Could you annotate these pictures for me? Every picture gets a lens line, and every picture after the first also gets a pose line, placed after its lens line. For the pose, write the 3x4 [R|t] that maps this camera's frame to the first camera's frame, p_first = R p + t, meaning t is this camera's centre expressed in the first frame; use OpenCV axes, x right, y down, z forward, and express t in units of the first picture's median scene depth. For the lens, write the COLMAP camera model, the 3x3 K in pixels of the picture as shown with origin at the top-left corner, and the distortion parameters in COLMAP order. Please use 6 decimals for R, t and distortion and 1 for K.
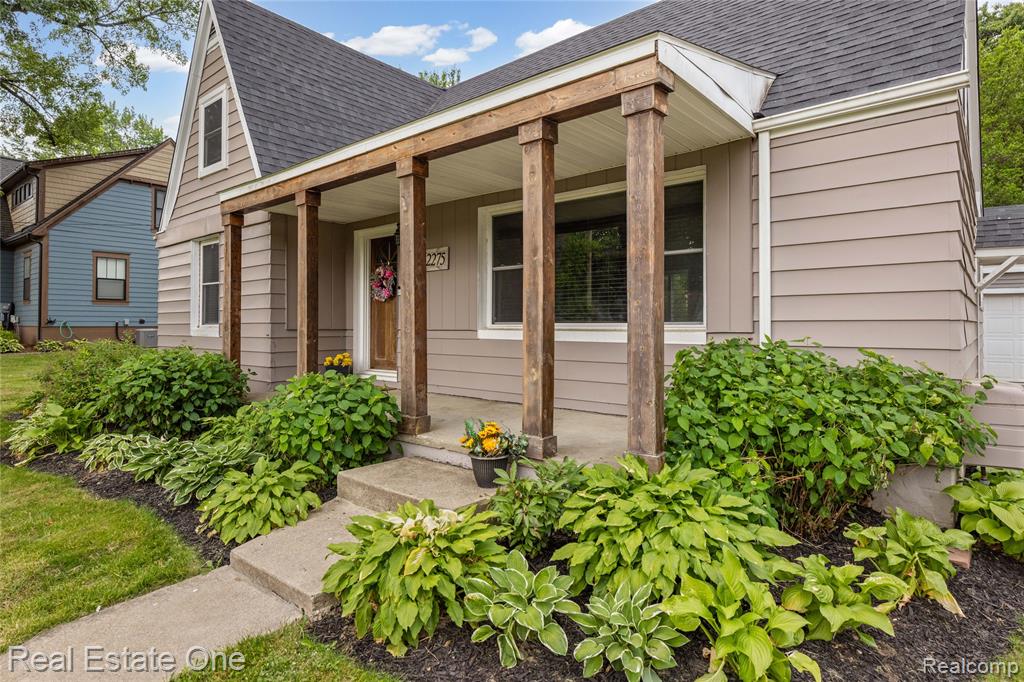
lens RADIAL K [[561.7, 0, 510.0], [0, 561.7, 311.4], [0, 0, 1]] dist [-0.003764, 0.011533]
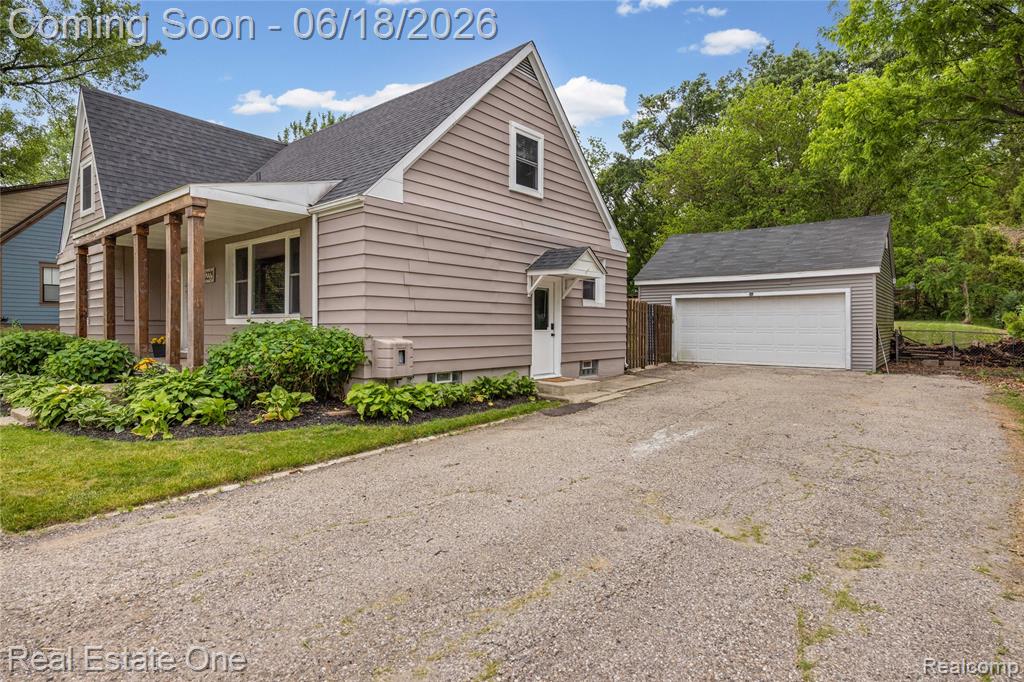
lens RADIAL K [[553.1, 0, 506.8], [0, 553.1, 323.5], [0, 0, 1]] dist [-0.002447, -0.000419]
pose [[0.999883, 0.001805, 0.015169, 0.581988], [-0.002018, 0.999899, 0.014040, 0.016688], [-0.015142, -0.014069, 0.999786, -0.495235]]
